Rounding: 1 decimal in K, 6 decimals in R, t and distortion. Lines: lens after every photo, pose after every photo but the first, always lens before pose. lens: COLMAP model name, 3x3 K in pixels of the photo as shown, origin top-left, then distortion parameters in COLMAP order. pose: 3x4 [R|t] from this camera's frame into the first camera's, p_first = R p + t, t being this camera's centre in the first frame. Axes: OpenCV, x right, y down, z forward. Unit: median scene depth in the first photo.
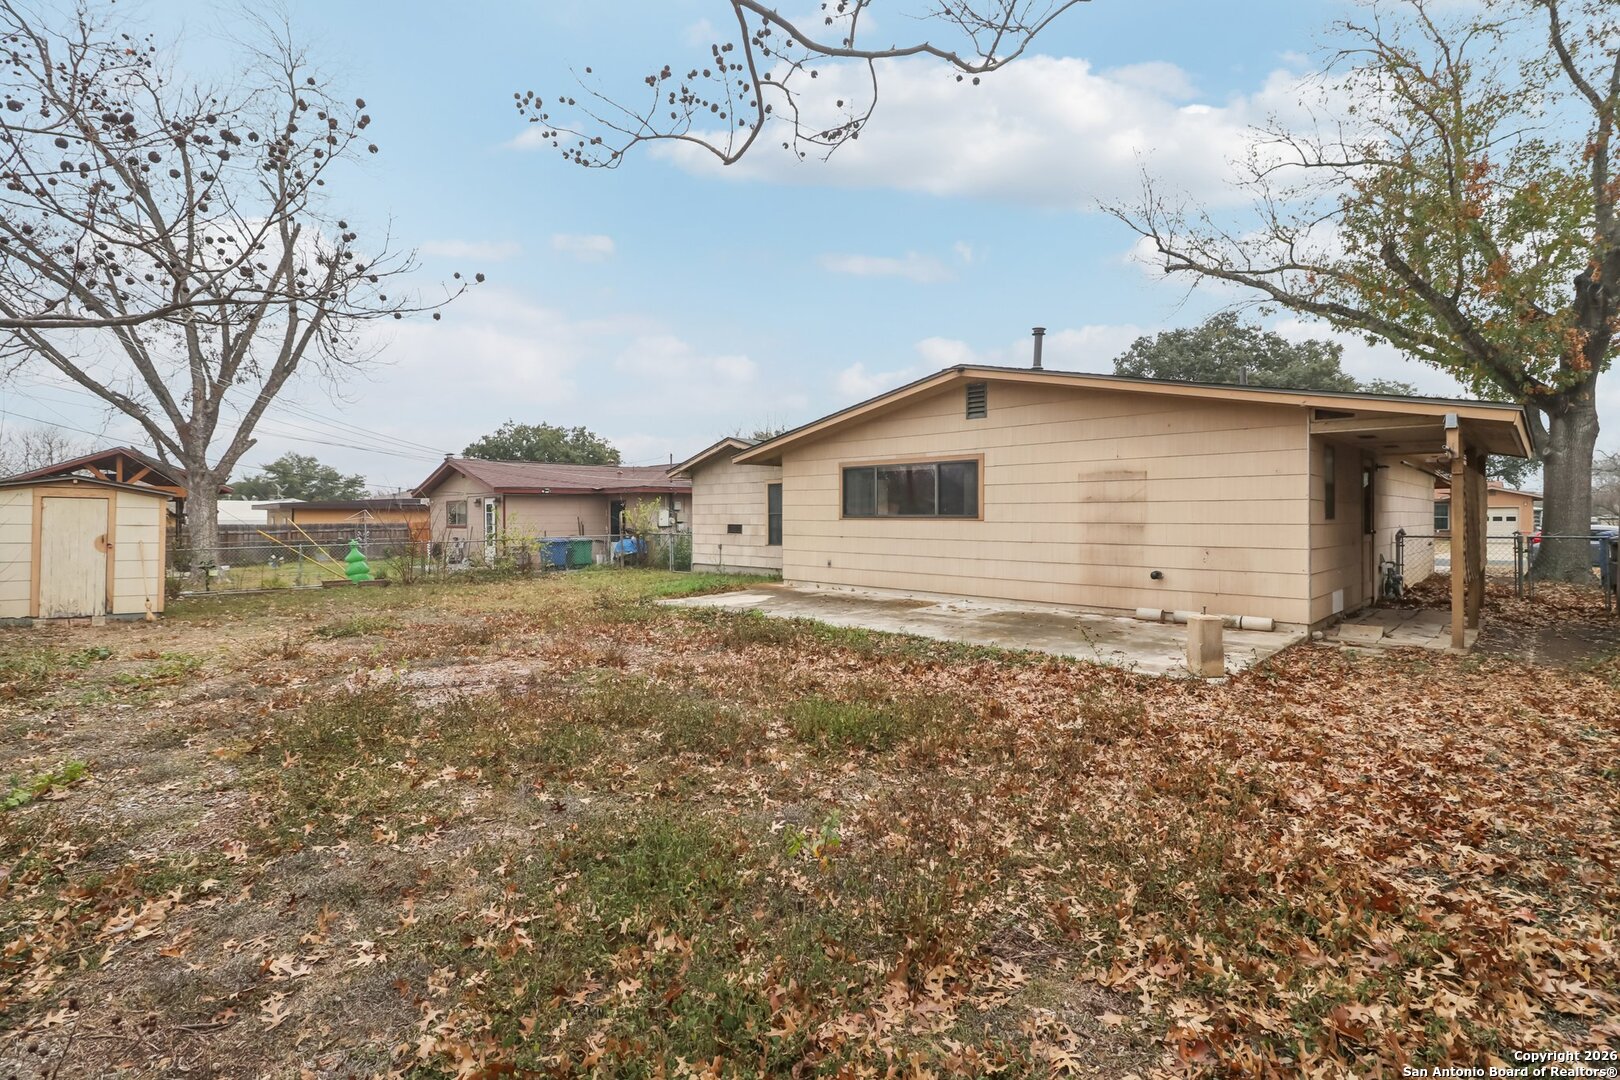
lens RADIAL K [[760.6, 0, 799.9], [0, 760.6, 517.4], [0, 0, 1]] dist [-0.000168, -0.013550]
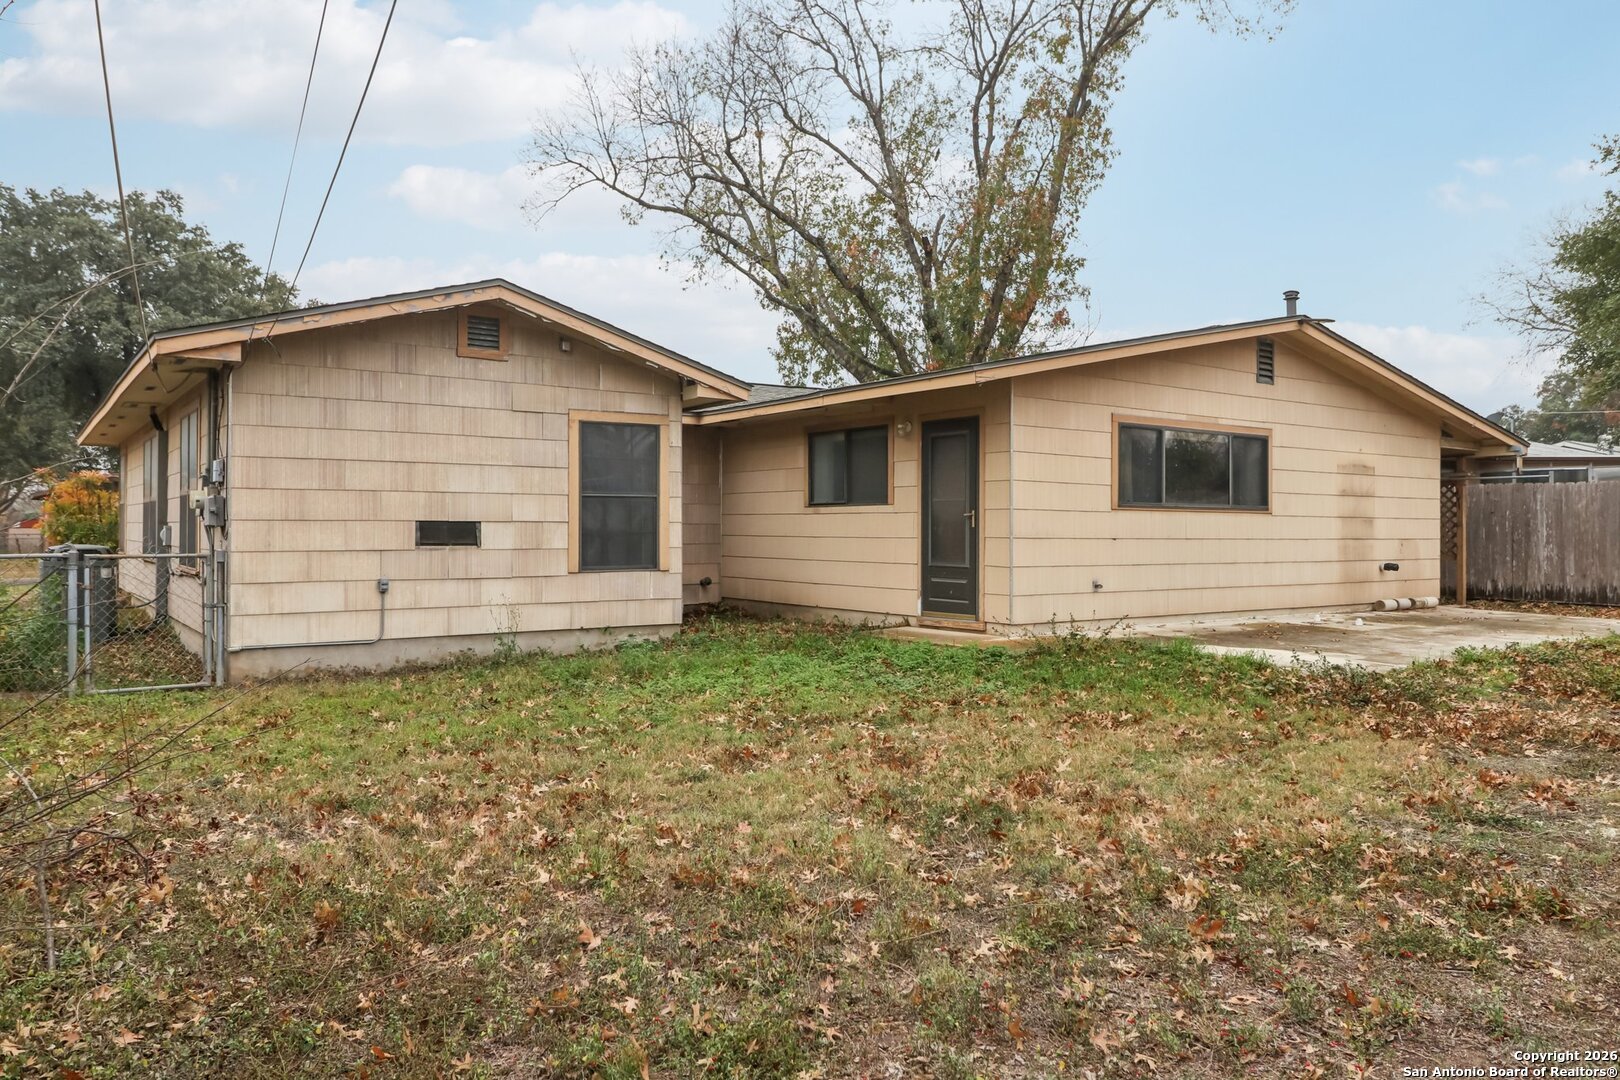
lens RADIAL K [[1124.4, 0, 807.5], [0, 1124.4, 523.9], [0, 0, 1]] dist [0.004460, -0.002095]
pose [[0.164118, 0.005895, 0.986423, -1.006012], [-0.002444, 0.999982, -0.005569, 0.022720], [-0.986438, -0.001497, 0.164129, 1.292502]]
